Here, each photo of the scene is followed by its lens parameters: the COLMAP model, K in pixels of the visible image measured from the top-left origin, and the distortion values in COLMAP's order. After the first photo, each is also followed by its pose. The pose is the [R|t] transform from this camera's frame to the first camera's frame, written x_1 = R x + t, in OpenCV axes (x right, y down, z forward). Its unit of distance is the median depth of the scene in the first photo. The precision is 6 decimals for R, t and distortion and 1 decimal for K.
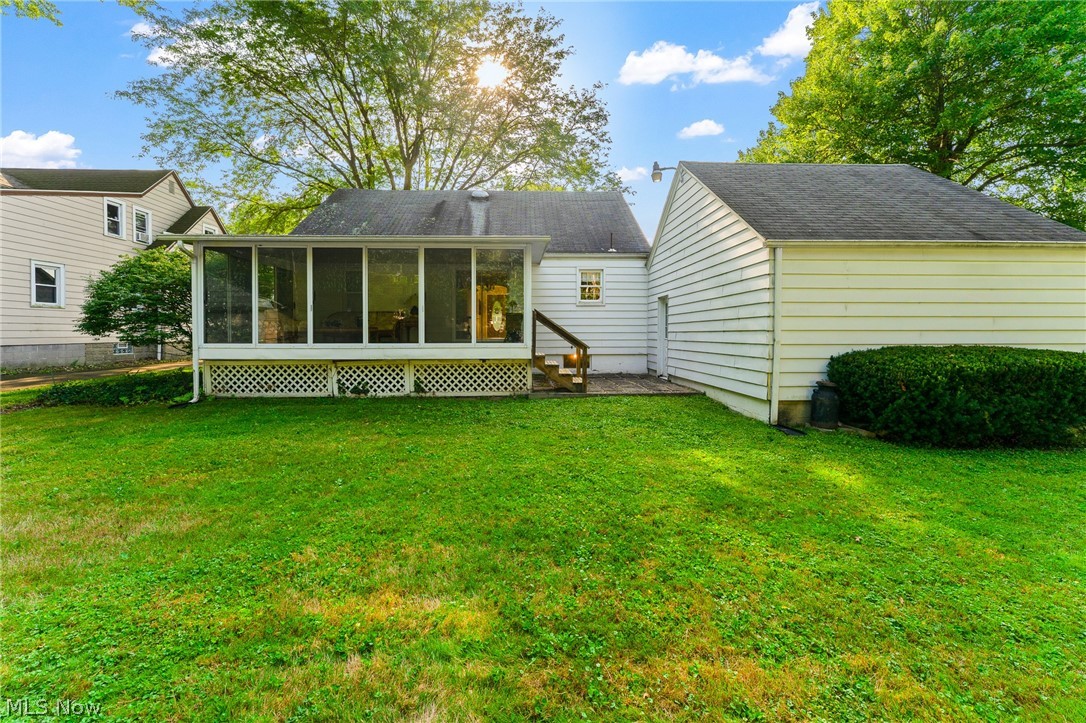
lens RADIAL K [[438.3, 0, 546.8], [0, 438.3, 334.0], [0, 0, 1]] dist [-0.001819, 0.000776]
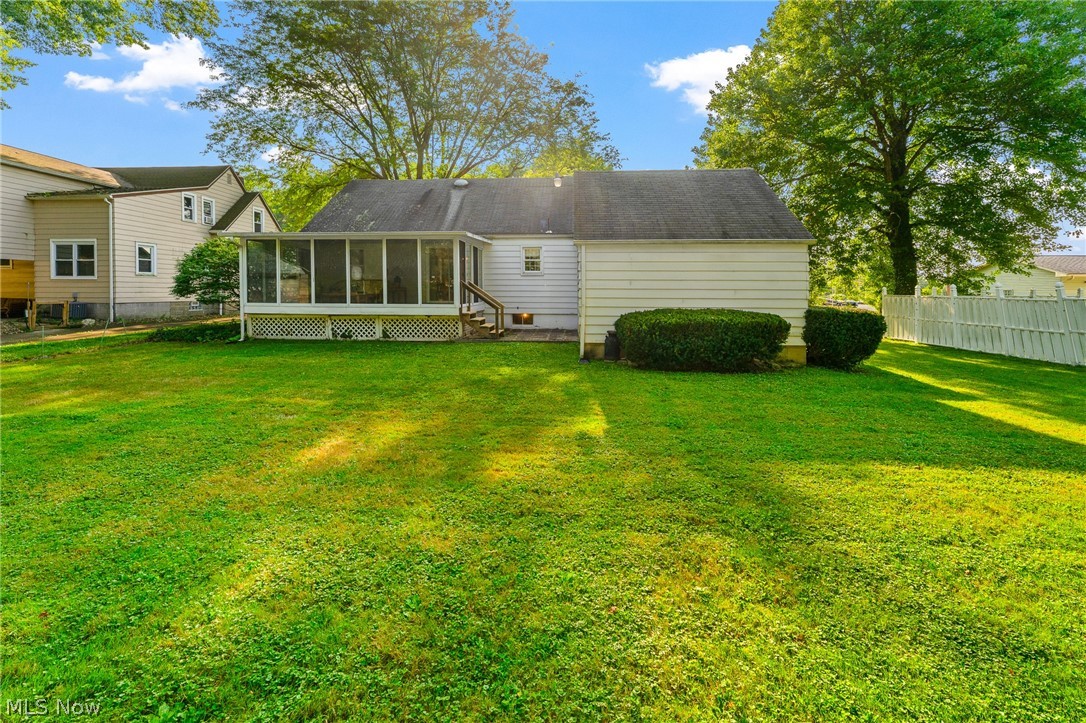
lens RADIAL K [[438.3, 0, 537.1], [0, 438.3, 302.1], [0, 0, 1]] dist [-0.001819, 0.000776]
pose [[0.994917, 0.007872, -0.100389, 0.277055], [-0.006222, 0.999841, 0.016741, -0.009459], [0.100505, -0.016031, 0.994807, -0.307667]]
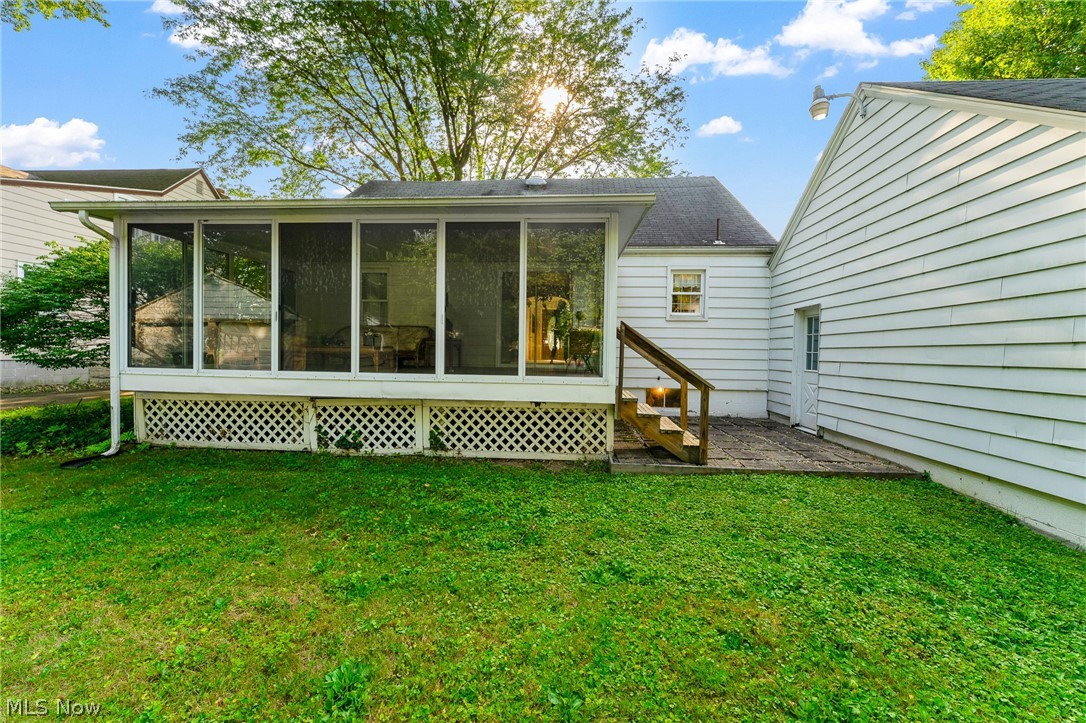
lens RADIAL K [[438.3, 0, 549.4], [0, 438.3, 359.0], [0, 0, 1]] dist [-0.001819, 0.000776]
pose [[0.993315, 0.019293, -0.113812, -0.044457], [-0.017708, 0.999732, 0.014915, -0.009967], [0.114070, -0.012800, 0.993390, 0.299677]]
